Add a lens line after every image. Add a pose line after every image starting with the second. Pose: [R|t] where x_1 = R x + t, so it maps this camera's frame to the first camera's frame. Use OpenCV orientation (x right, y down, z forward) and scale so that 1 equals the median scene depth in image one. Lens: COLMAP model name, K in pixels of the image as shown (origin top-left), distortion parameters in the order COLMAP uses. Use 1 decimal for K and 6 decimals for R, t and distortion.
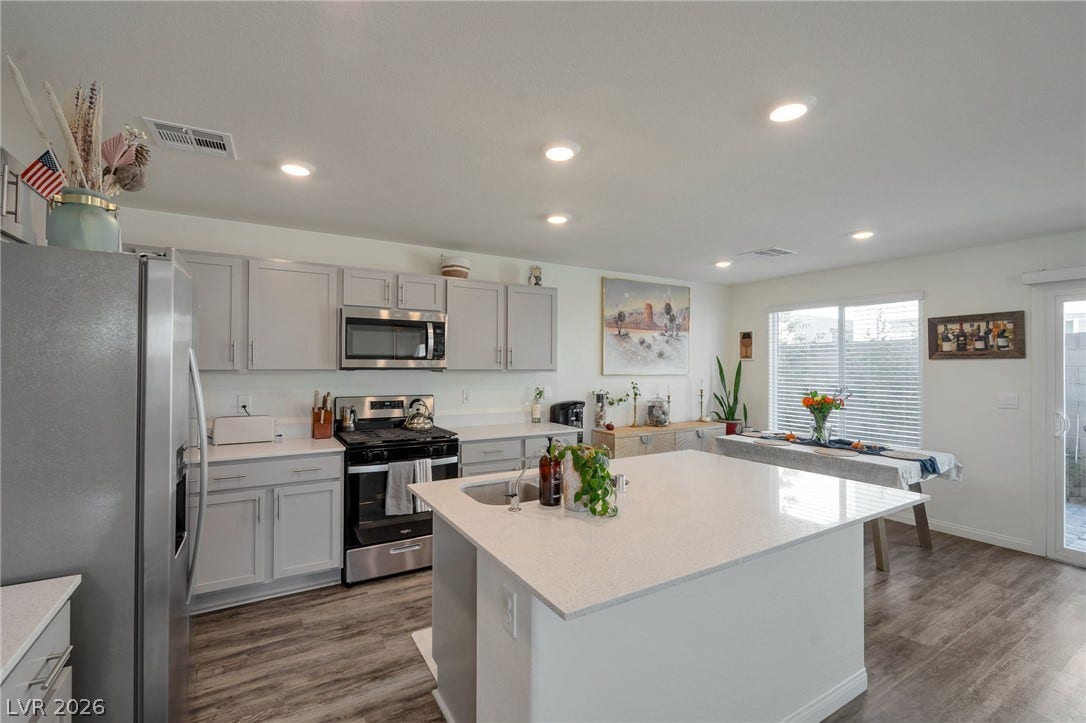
lens RADIAL K [[473.1, 0, 527.7], [0, 473.1, 360.9], [0, 0, 1]] dist [-0.060695, 0.008624]
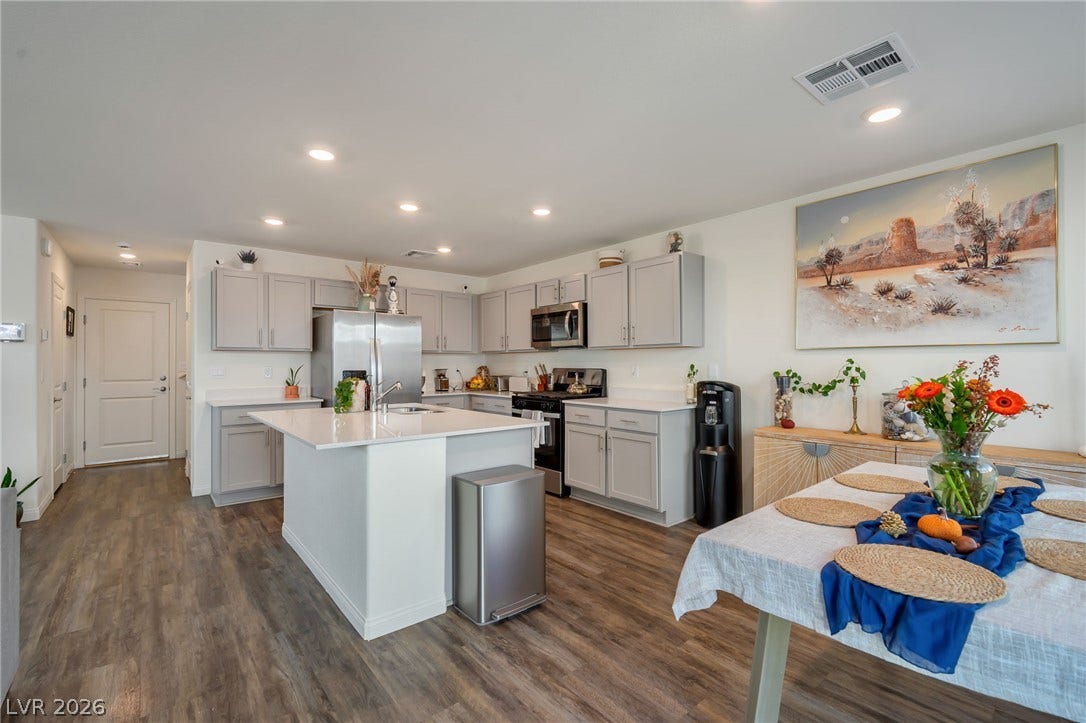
lens RADIAL K [[480.9, 0, 526.8], [0, 480.9, 362.5], [0, 0, 1]] dist [-0.013819, -0.000046]
pose [[0.143052, -0.006147, -0.989696, 0.875092], [0.012745, 0.999909, -0.004368, 0.052086], [0.989633, -0.011989, 0.143117, 0.559260]]
